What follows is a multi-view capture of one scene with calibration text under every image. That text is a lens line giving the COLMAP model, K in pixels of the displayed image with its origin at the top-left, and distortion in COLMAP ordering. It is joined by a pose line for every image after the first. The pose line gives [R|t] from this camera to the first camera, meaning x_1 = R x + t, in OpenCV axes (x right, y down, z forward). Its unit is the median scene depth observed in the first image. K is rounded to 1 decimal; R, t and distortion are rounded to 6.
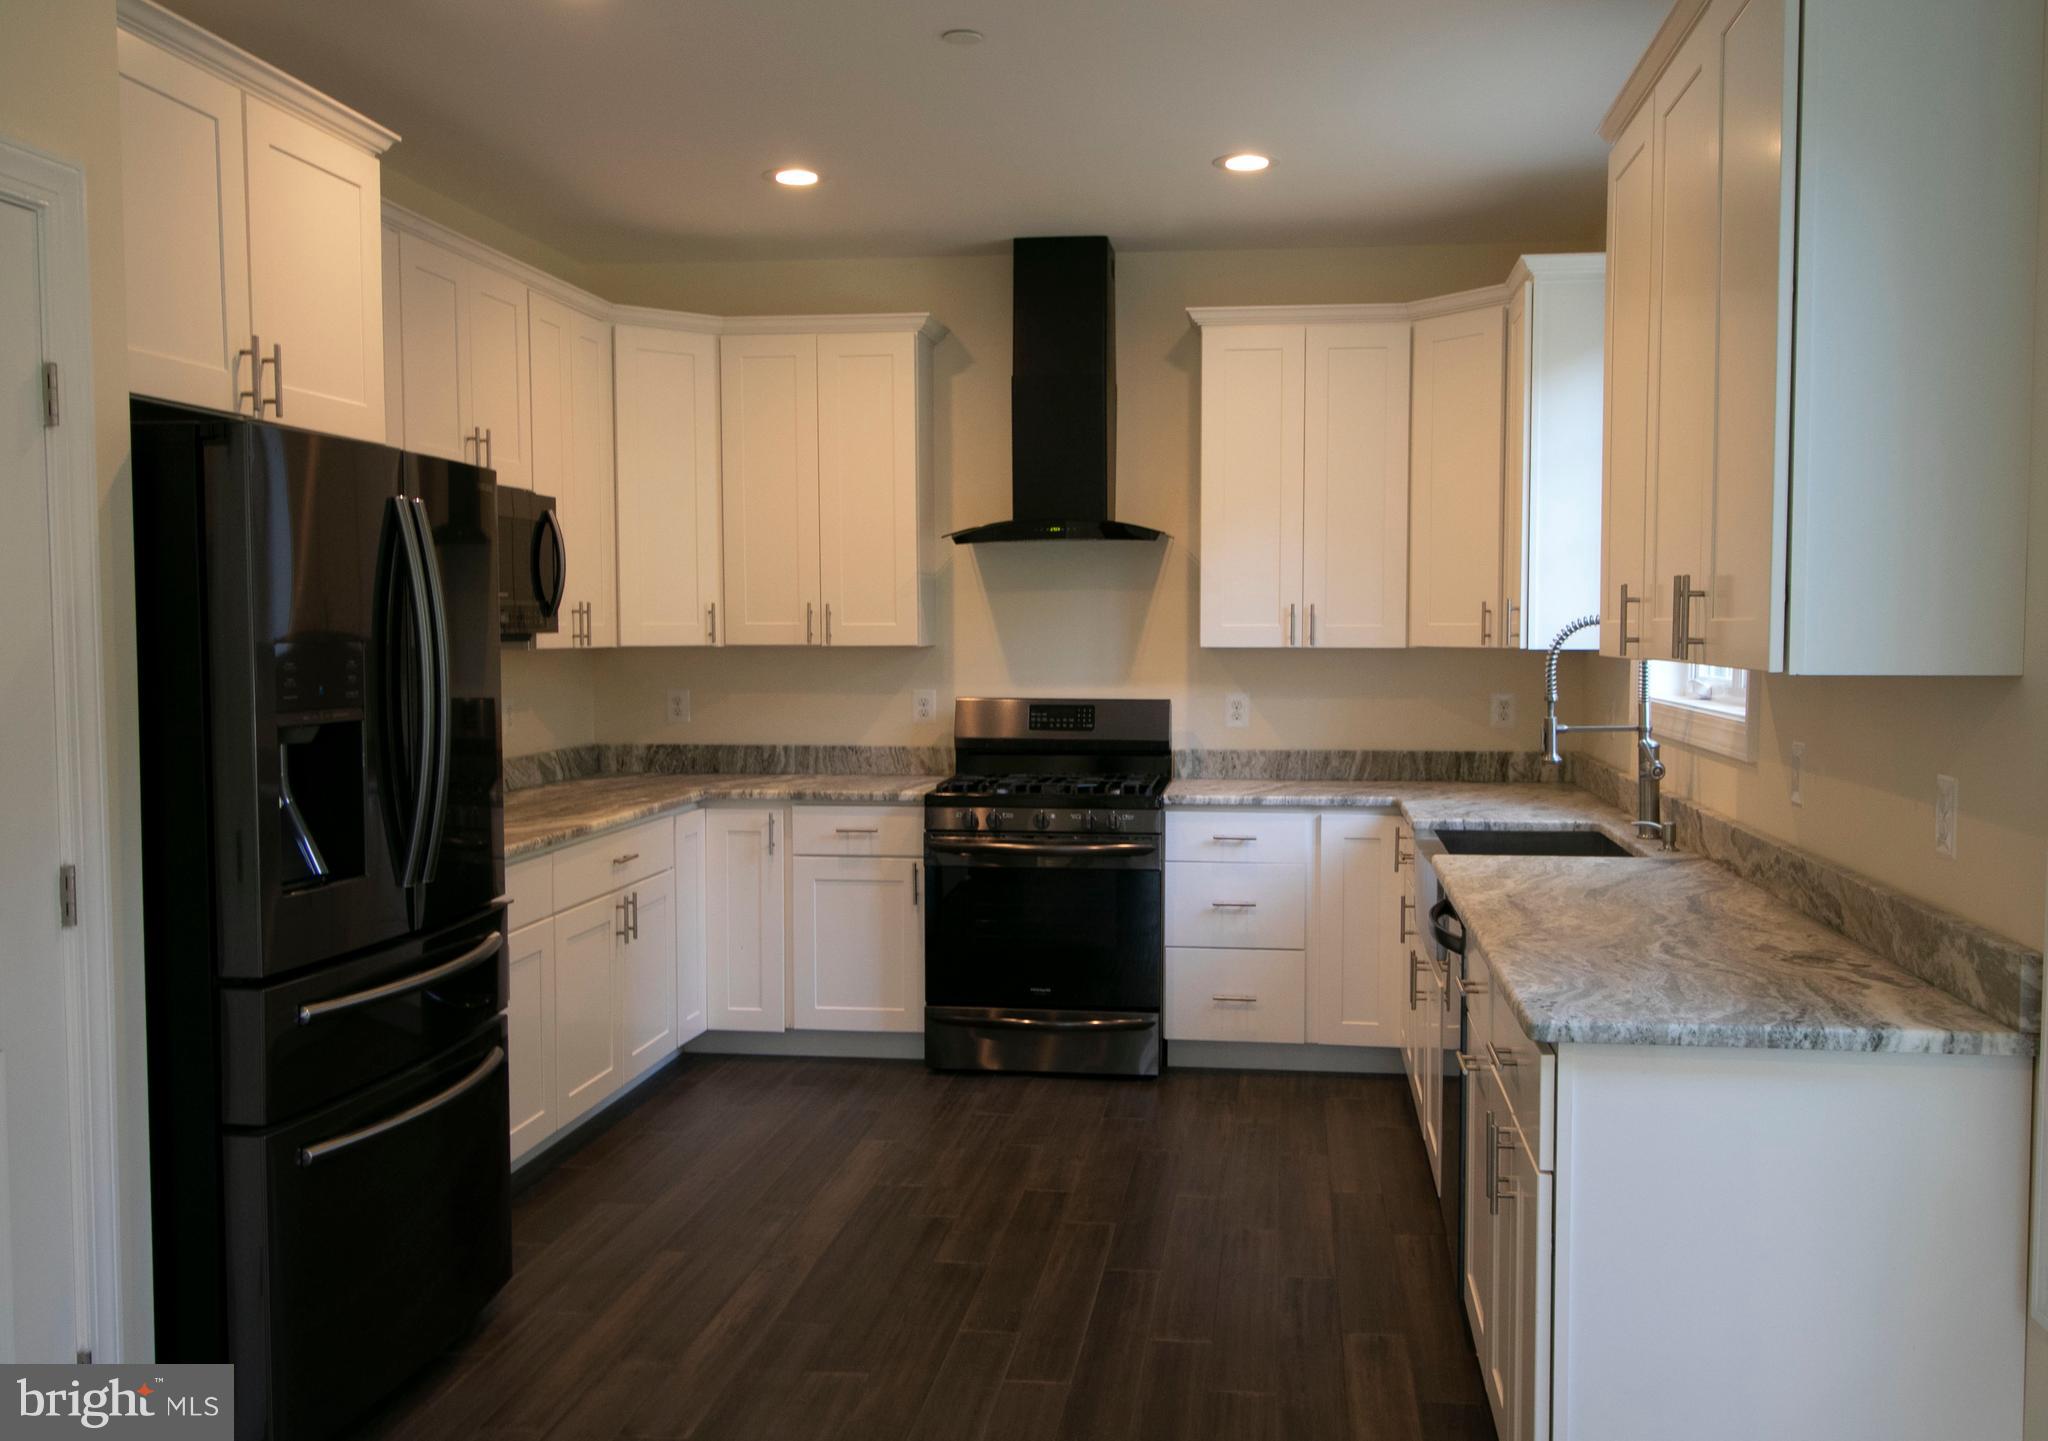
lens RADIAL K [[1794.4, 0, 1065.2], [0, 1794.4, 717.5], [0, 0, 1]] dist [0.003104, 0.017491]
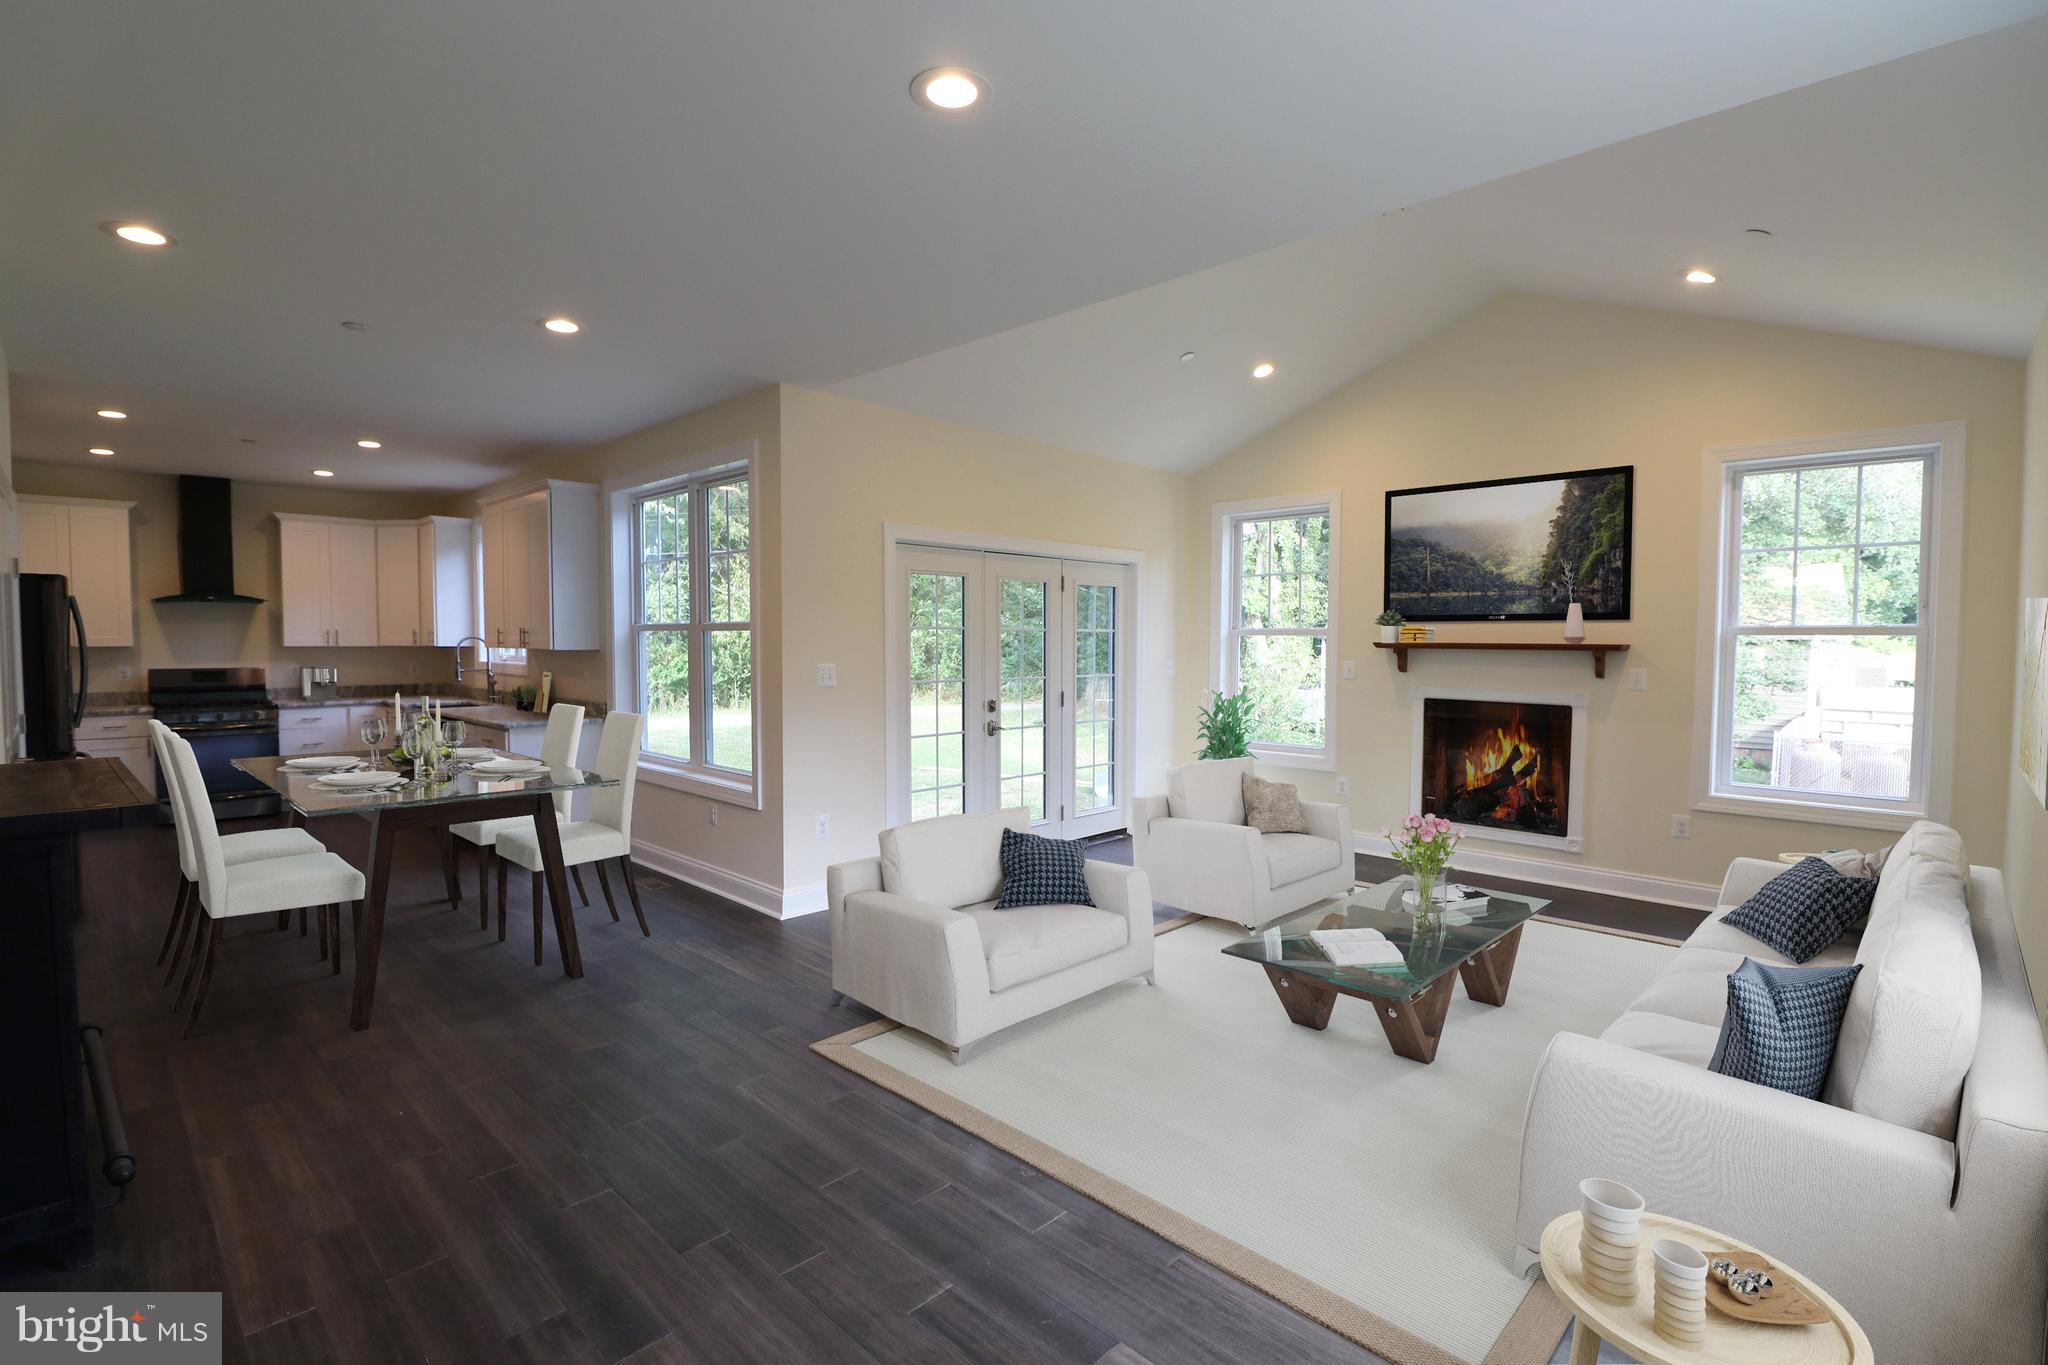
lens RADIAL K [[964.3, 0, 1014.0], [0, 964.3, 688.4], [0, 0, 1]] dist [-0.007049, -0.001785]
pose [[0.615241, -0.040505, 0.787297, -0.392142], [0.034443, 0.999107, 0.024486, 0.024434], [-0.787586, 0.012052, 0.616087, -0.700915]]
